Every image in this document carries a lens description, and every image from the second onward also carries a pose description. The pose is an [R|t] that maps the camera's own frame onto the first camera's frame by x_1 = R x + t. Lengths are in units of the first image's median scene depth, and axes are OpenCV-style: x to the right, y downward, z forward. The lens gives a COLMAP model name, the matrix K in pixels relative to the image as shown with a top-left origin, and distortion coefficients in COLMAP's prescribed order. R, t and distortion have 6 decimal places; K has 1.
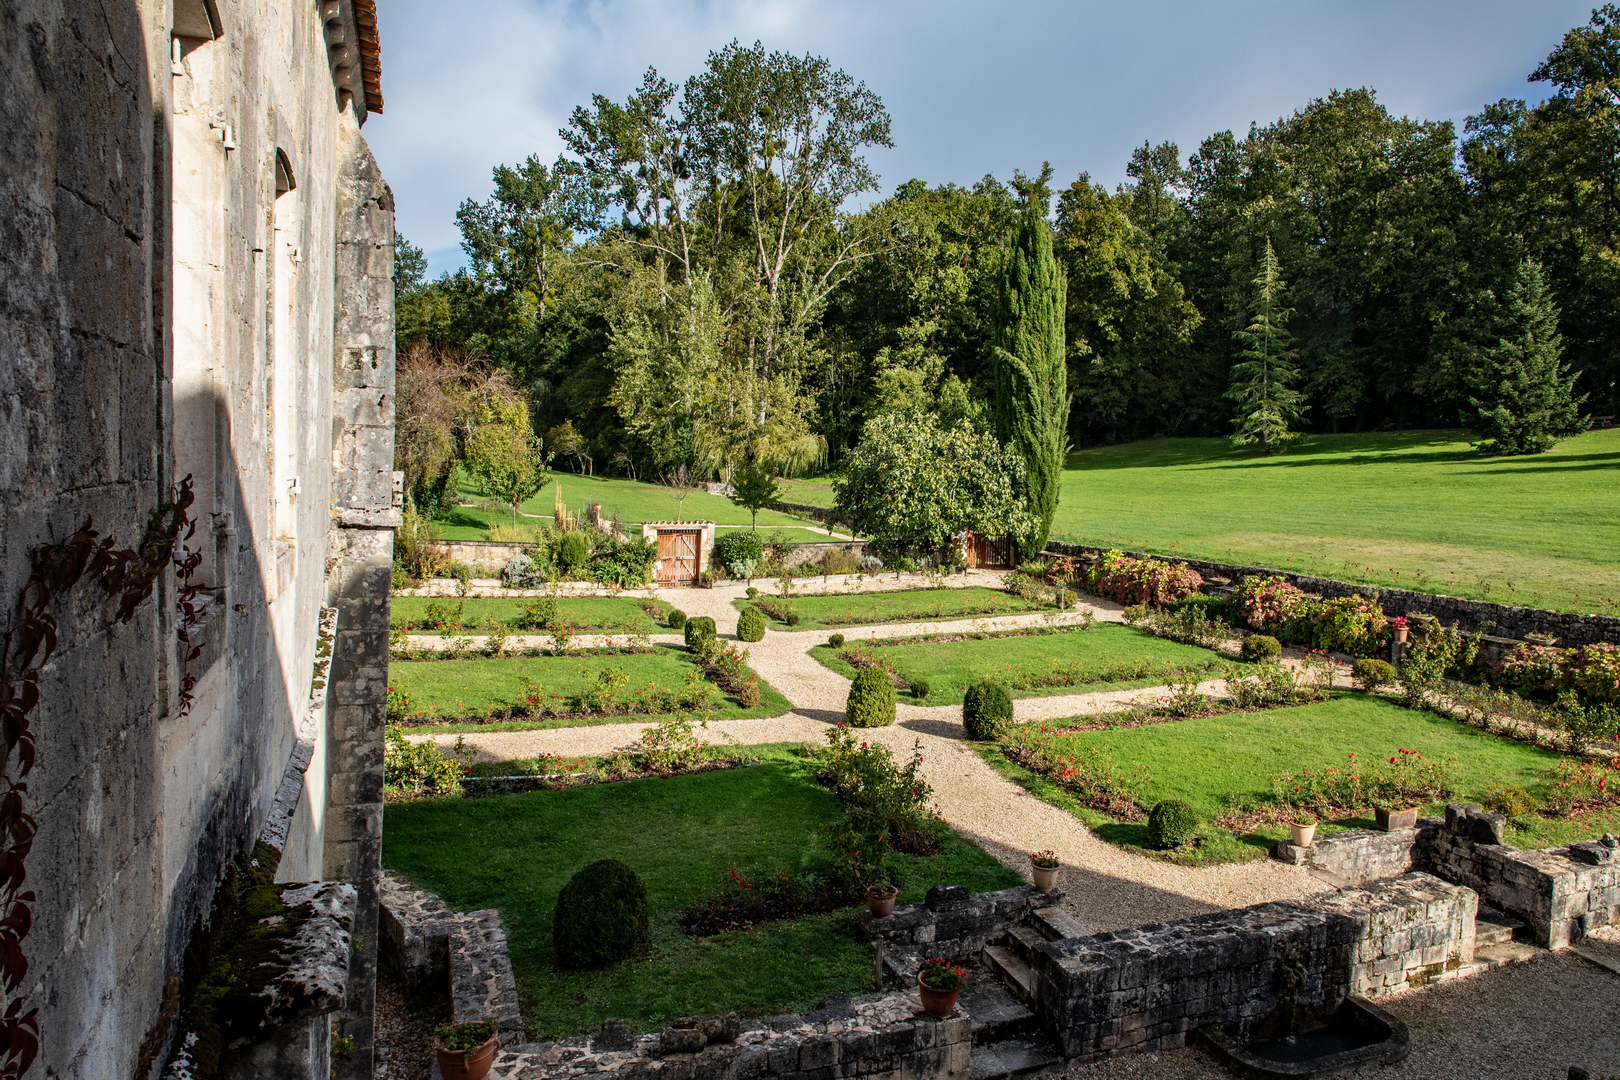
lens RADIAL K [[1198.1, 0, 853.5], [0, 1198.1, 540.7], [0, 0, 1]] dist [-0.038187, 0.009041]
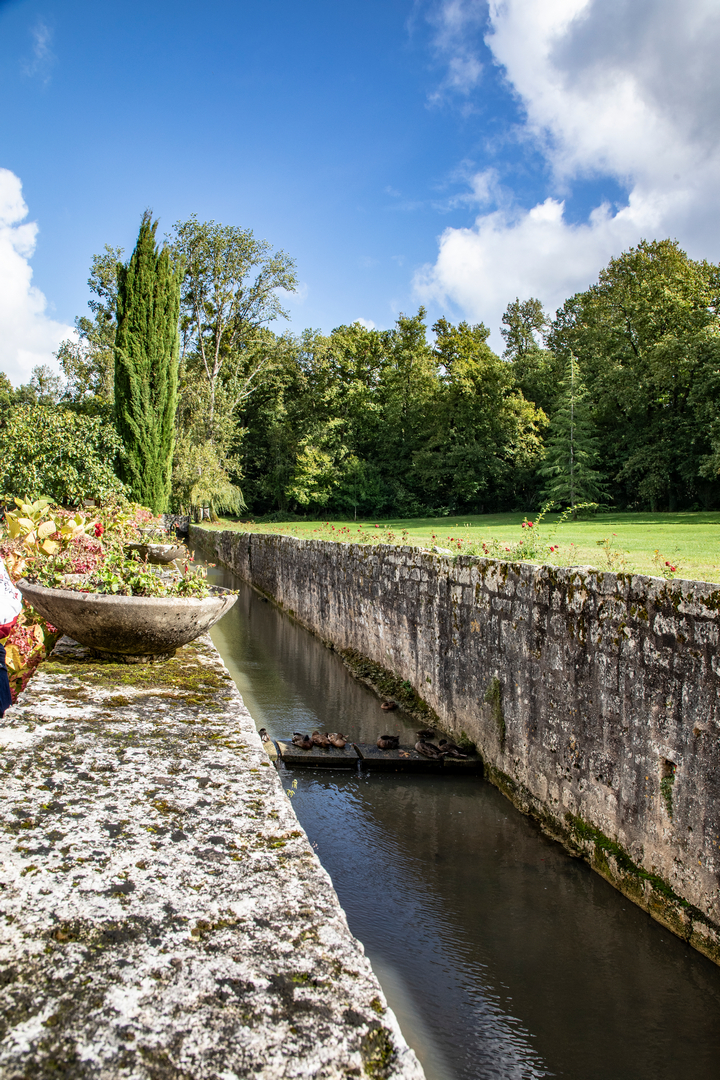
lens RADIAL K [[674.5, 0, 360.0], [0, 674.5, 540.0], [0, 0, 1]] dist [-0.005016, 0.000003]
pose [[0.959657, 0.064622, -0.273647, 0.330408], [-0.097455, 0.989349, -0.108128, 0.048008], [0.263744, 0.130434, 0.955733, 0.262459]]
